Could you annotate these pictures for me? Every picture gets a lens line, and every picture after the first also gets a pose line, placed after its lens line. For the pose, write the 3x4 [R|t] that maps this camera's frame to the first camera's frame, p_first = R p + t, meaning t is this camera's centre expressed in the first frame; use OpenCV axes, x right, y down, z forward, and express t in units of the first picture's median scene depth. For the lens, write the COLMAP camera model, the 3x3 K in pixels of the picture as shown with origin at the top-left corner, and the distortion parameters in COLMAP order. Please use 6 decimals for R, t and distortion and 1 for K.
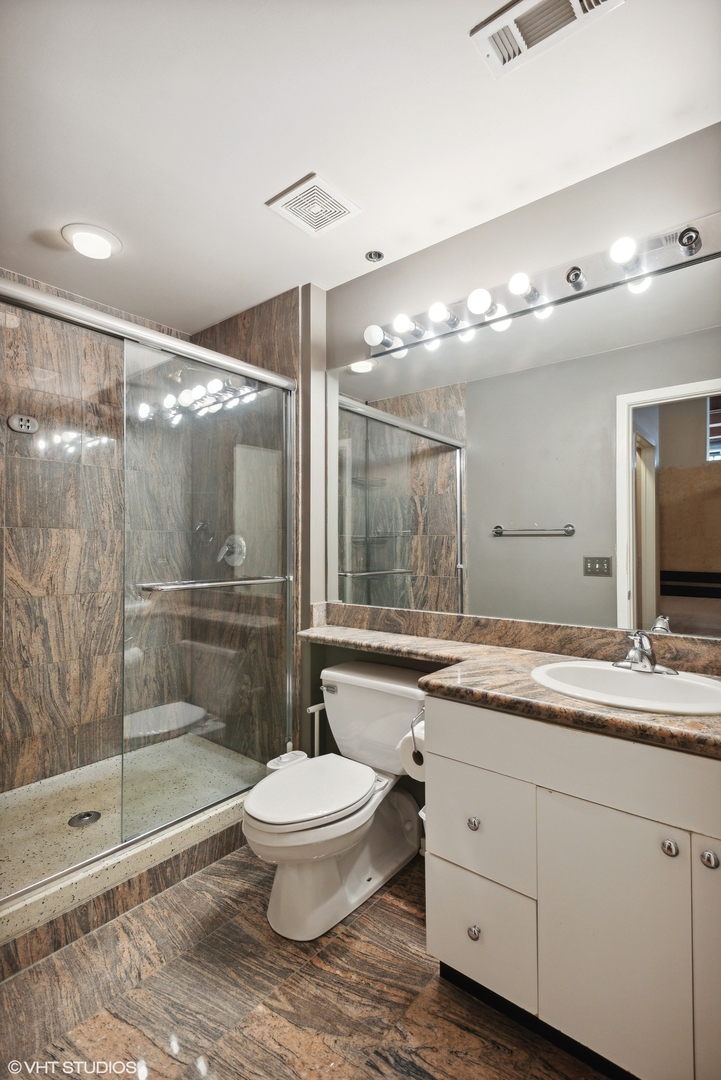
lens RADIAL K [[514.1, 0, 355.0], [0, 514.1, 541.0], [0, 0, 1]] dist [0.012809, -0.004404]
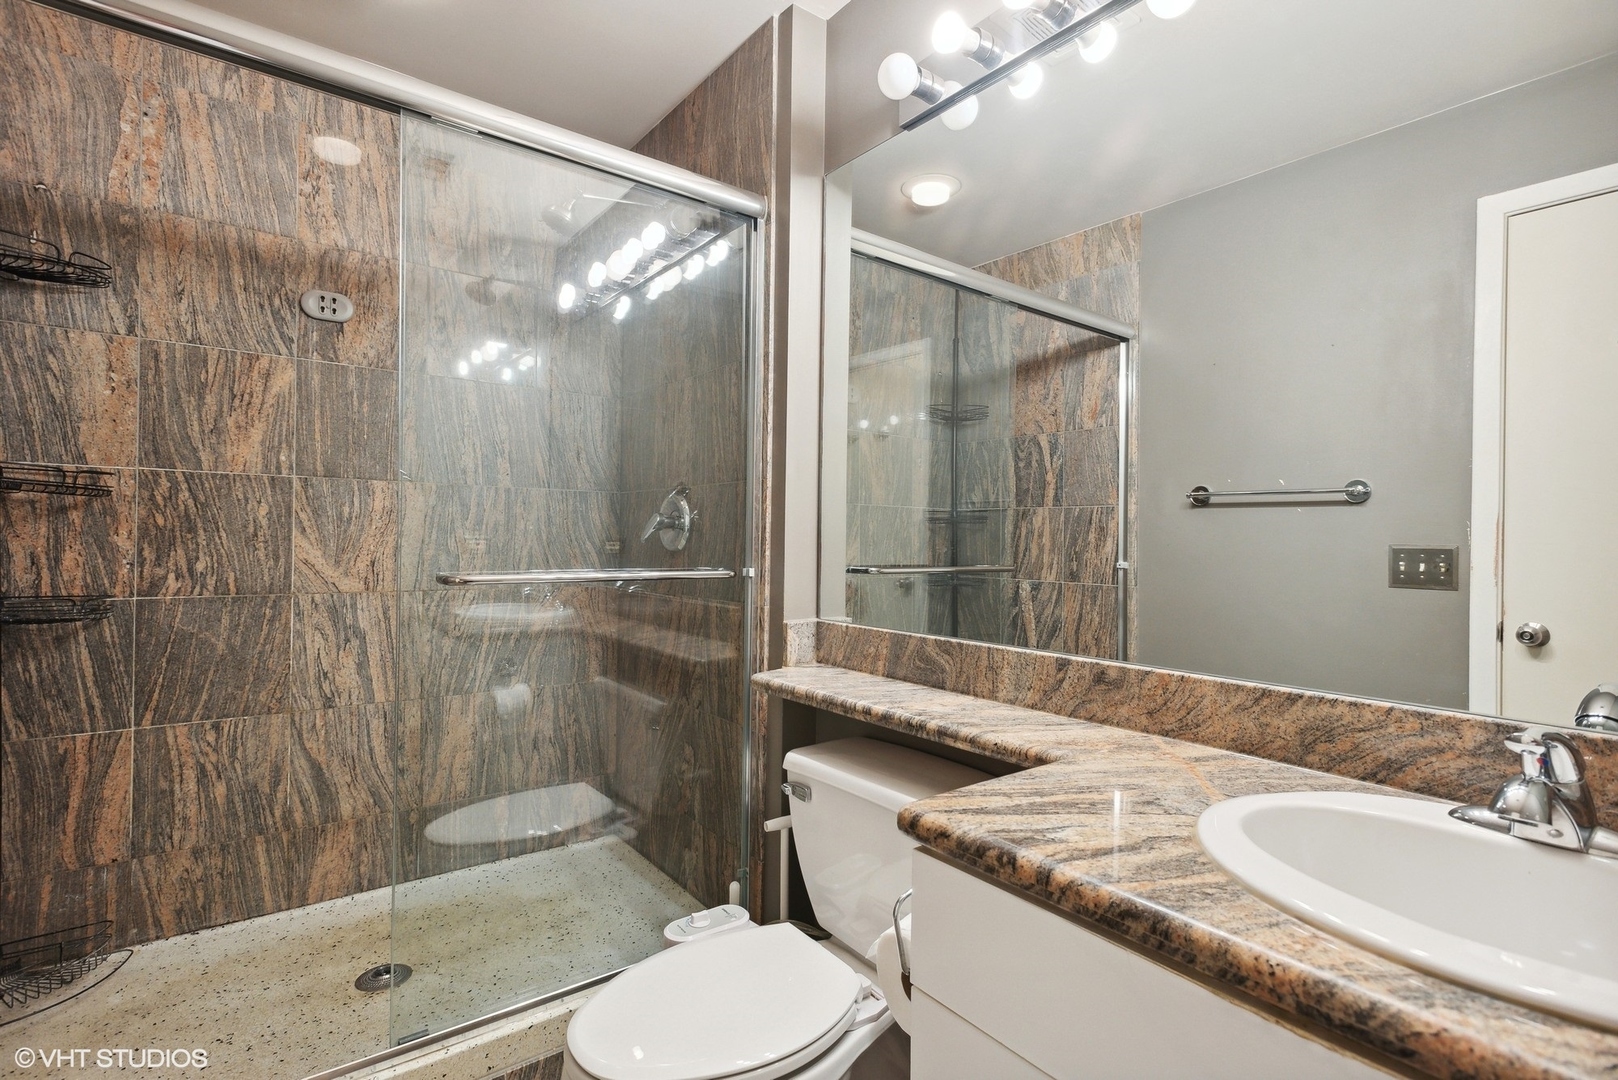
lens RADIAL K [[770.2, 0, 815.9], [0, 770.2, 541.1], [0, 0, 1]] dist [0.012809, -0.004404]
pose [[0.972921, 0.014030, -0.230712, 0.123450], [-0.011824, 0.999870, 0.010940, 0.030887], [0.230836, -0.007916, 0.972960, 0.240591]]
